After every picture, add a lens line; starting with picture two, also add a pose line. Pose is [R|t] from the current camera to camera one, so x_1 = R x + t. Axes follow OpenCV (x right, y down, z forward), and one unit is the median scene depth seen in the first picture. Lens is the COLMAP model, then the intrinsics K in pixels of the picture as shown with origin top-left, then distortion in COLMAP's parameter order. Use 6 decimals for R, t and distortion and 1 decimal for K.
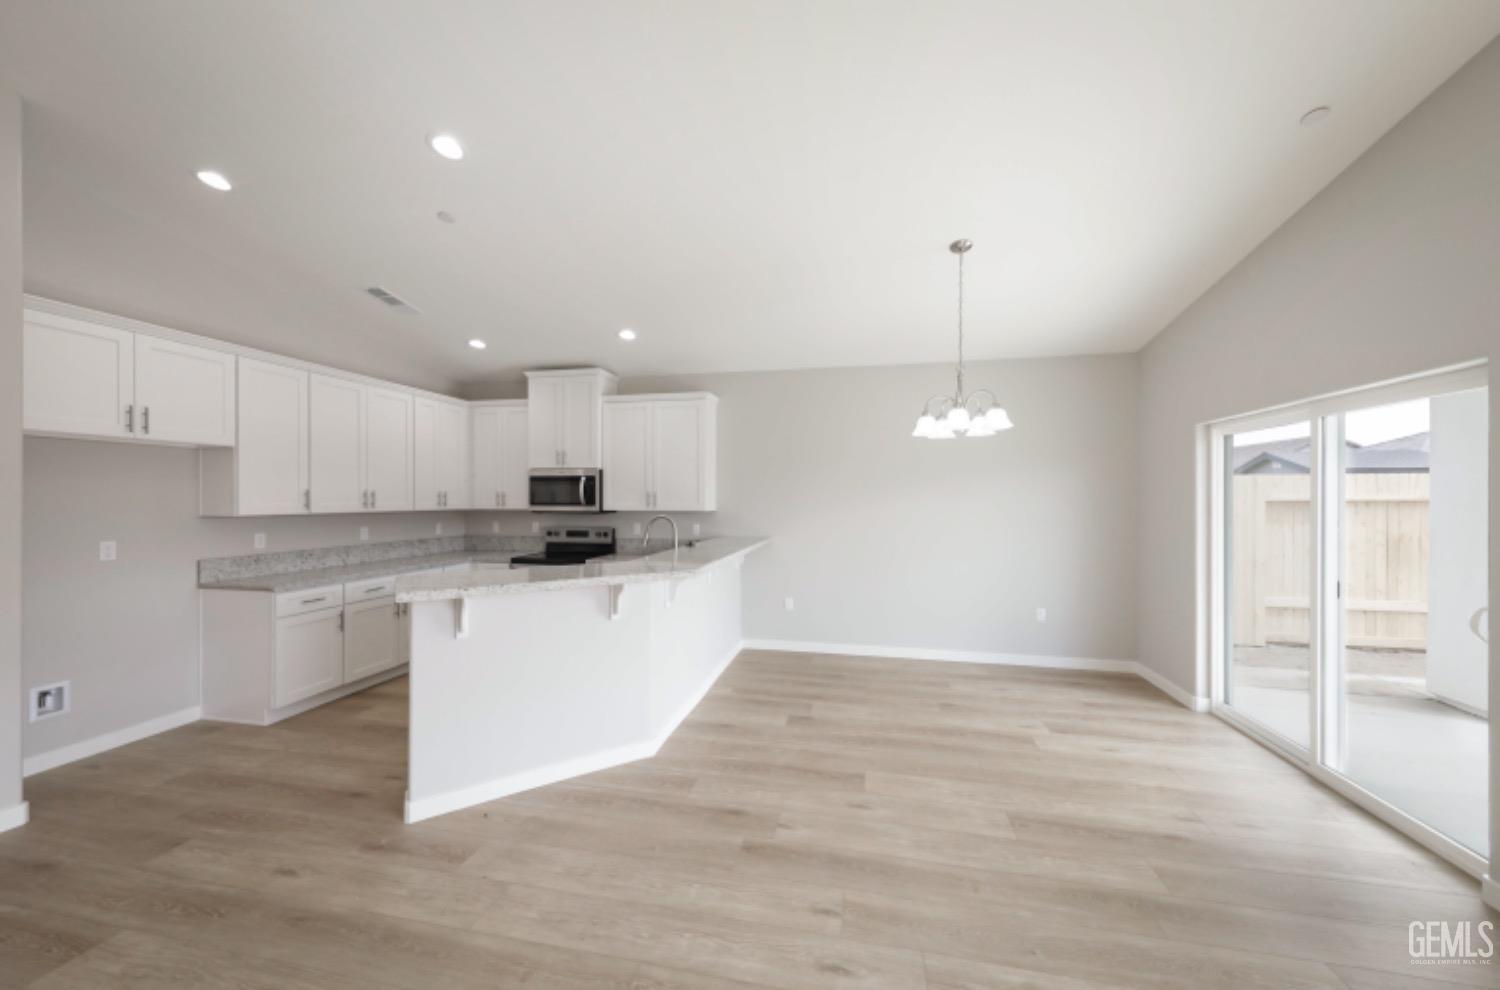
lens RADIAL K [[537.8, 0, 766.8], [0, 537.8, 500.3], [0, 0, 1]] dist [0.006266, -0.000296]
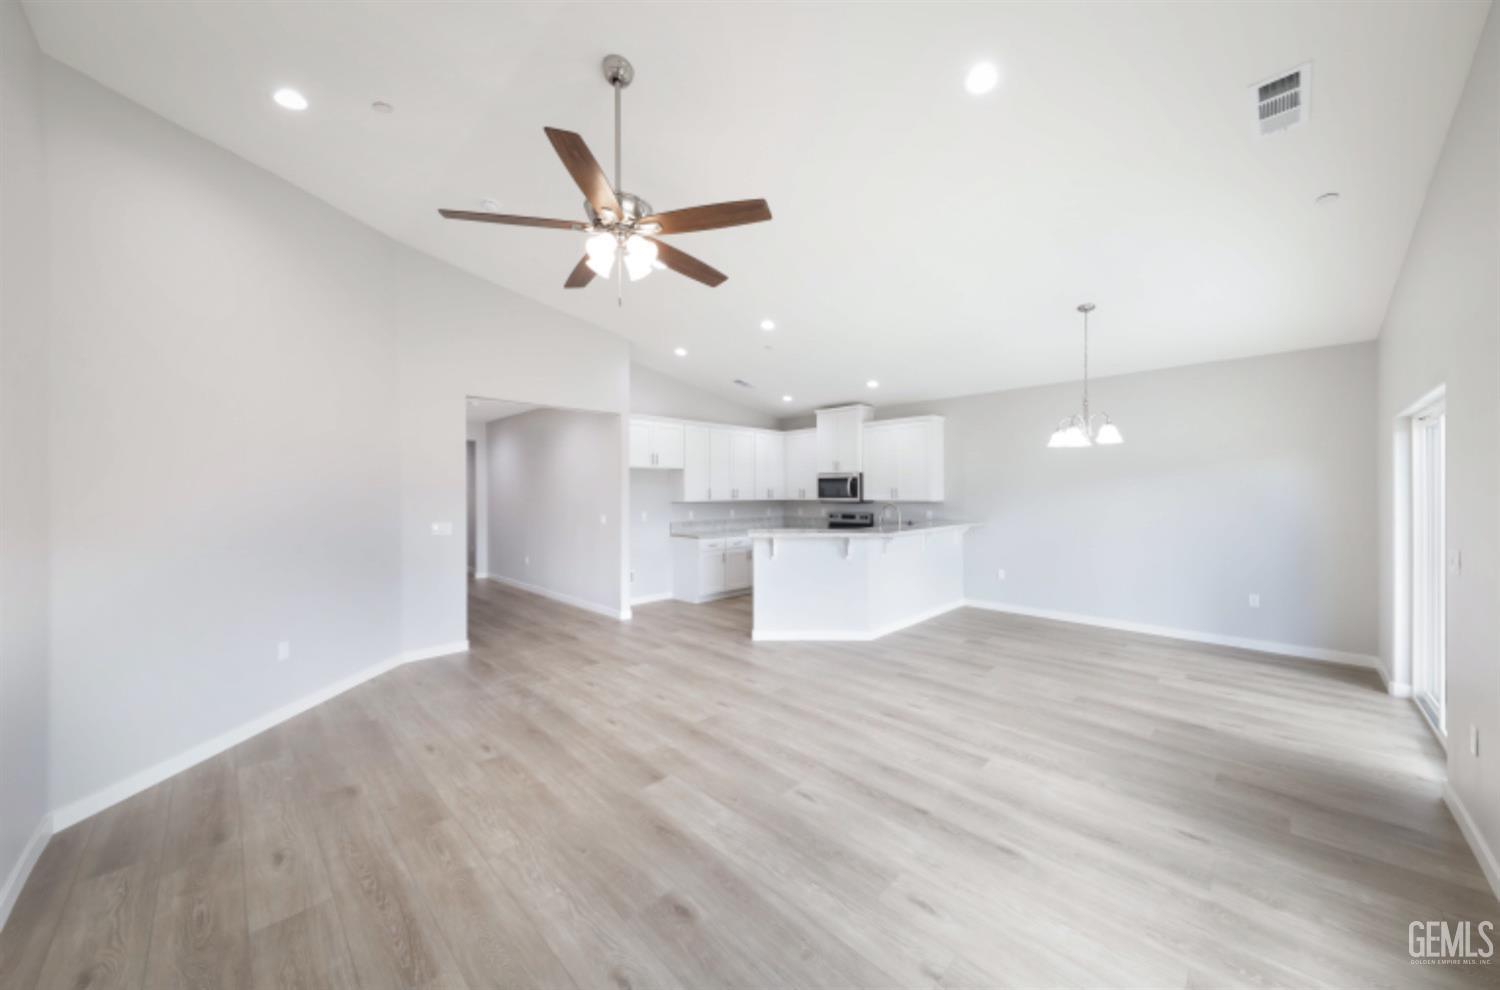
lens RADIAL K [[548.9, 0, 753.1], [0, 548.9, 496.5], [0, 0, 1]] dist [0.015533, 0.000242]
pose [[0.833245, -0.002006, -0.552901, 0.343013], [0.003327, 0.999994, 0.001385, 0.005593], [0.552894, -0.002993, 0.833246, -0.516394]]
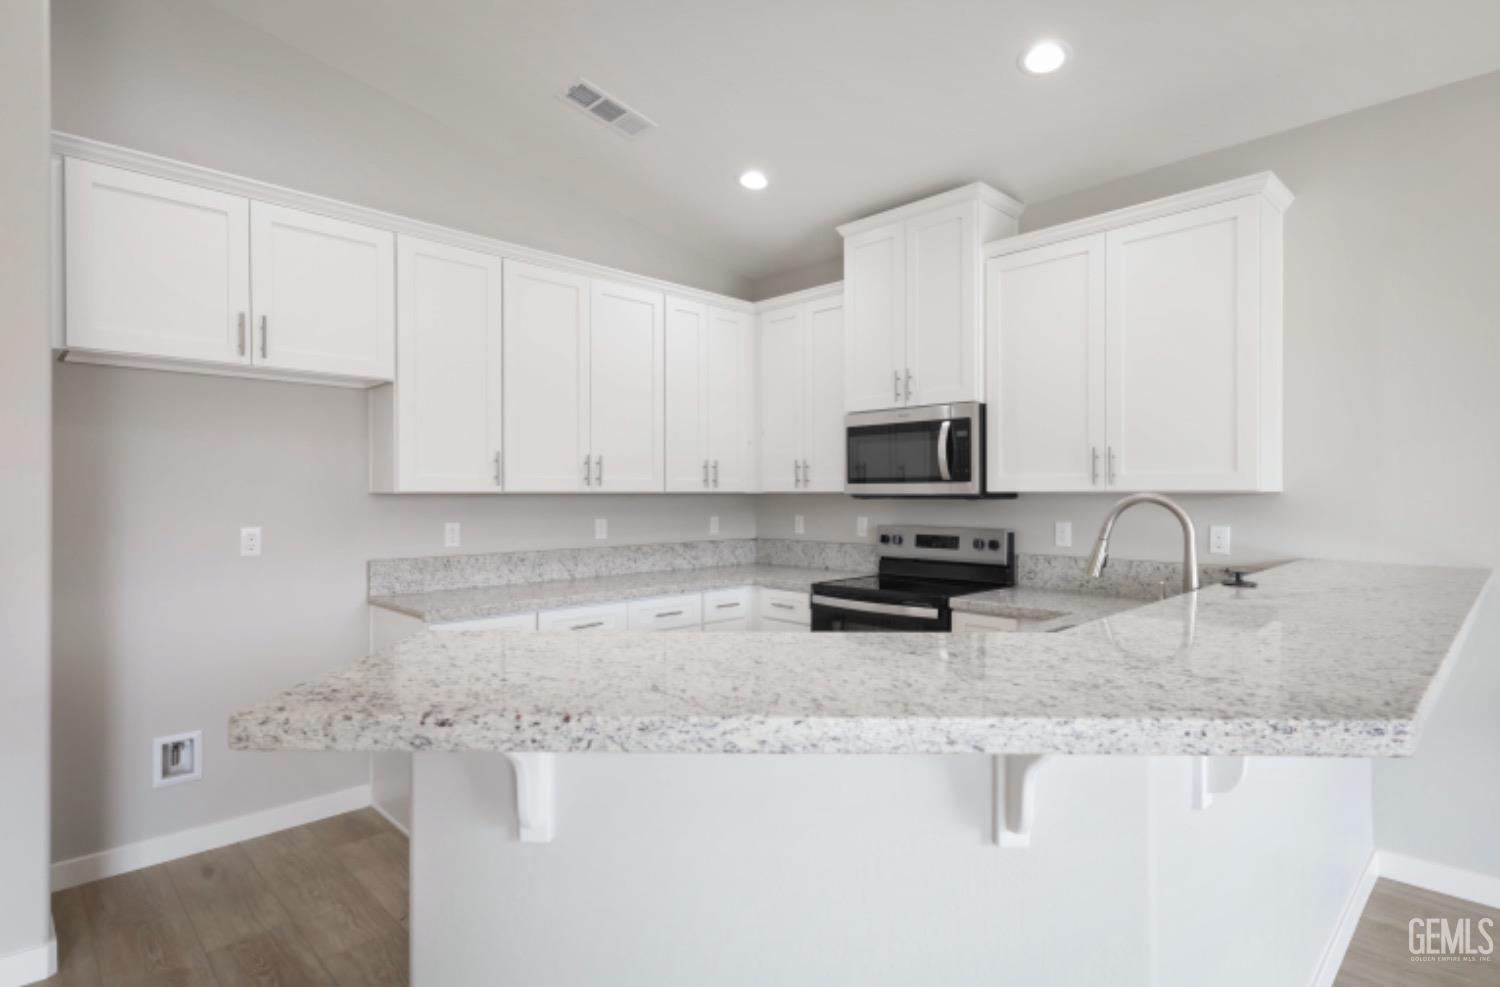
lens RADIAL K [[773.7, 0, 752.5], [0, 773.7, 497.0], [0, 0, 1]] dist [0.018303, 0.000850]
pose [[0.824120, -0.000321, -0.566415, -0.117262], [-0.000409, 0.999999, -0.001163, 0.029685], [0.566415, 0.001190, 0.824119, 0.420987]]
